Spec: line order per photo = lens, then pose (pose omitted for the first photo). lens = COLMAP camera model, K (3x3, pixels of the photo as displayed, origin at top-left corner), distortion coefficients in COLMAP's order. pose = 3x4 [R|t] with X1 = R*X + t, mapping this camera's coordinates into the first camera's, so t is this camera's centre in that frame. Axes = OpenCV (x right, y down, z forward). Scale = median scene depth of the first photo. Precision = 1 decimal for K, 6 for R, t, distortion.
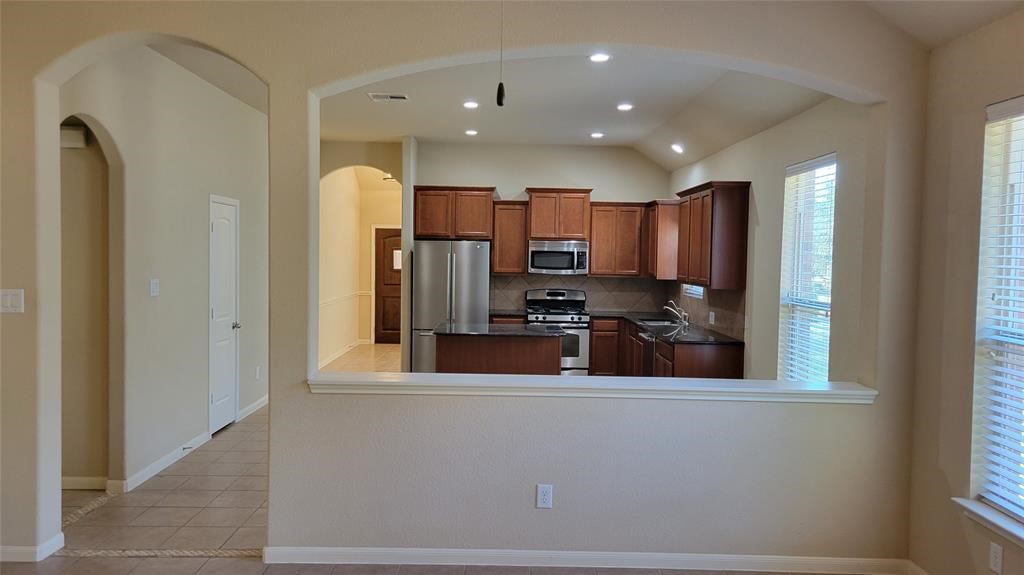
lens RADIAL K [[770.0, 0, 500.5], [0, 770.0, 285.8], [0, 0, 1]] dist [0.062979, -0.038271]
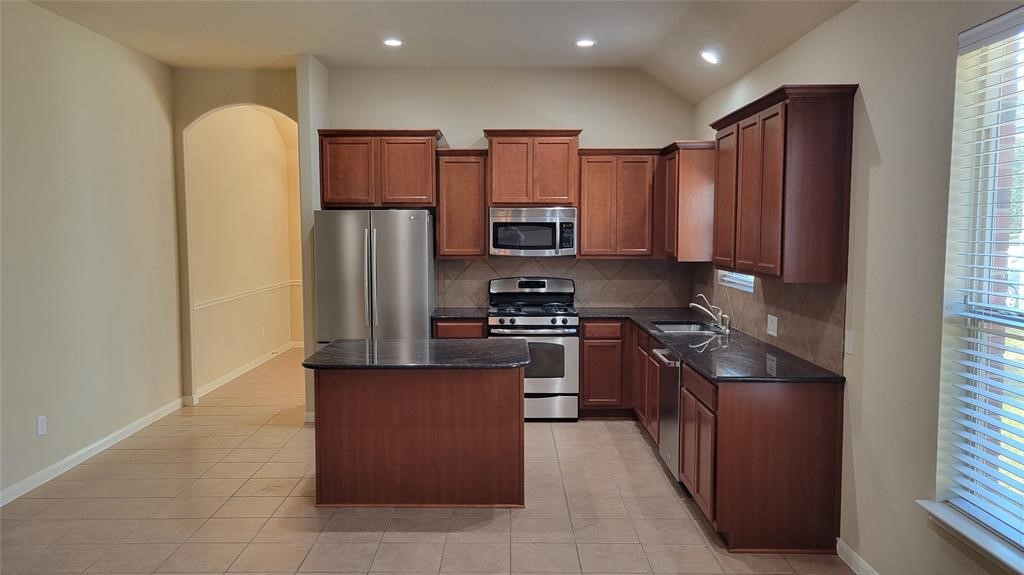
lens RADIAL K [[770.0, 0, 500.5], [0, 770.0, 285.8], [0, 0, 1]] dist [0.062979, -0.038271]
pose [[0.999773, -0.017253, -0.012466, 0.054223], [0.017633, 0.999362, 0.031074, -0.010524], [0.011922, -0.031286, 0.999439, 0.315034]]
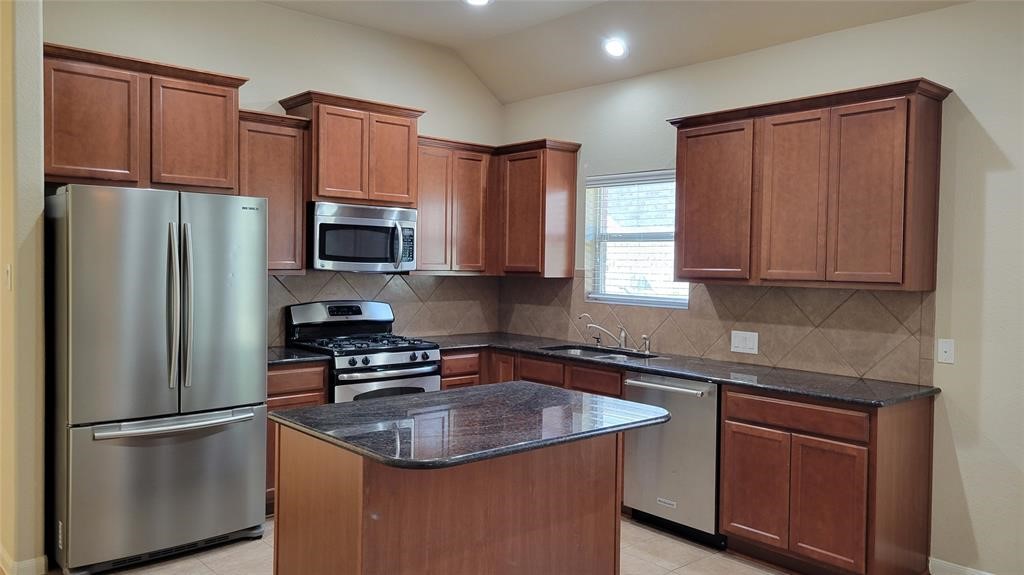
lens RADIAL K [[770.0, 0, 500.5], [0, 770.0, 285.8], [0, 0, 1]] dist [0.062979, -0.038271]
pose [[0.757043, -0.026717, 0.652818, -0.192996], [0.026374, 0.999599, 0.010324, -0.008654], [-0.652832, 0.009402, 0.757444, 0.561447]]
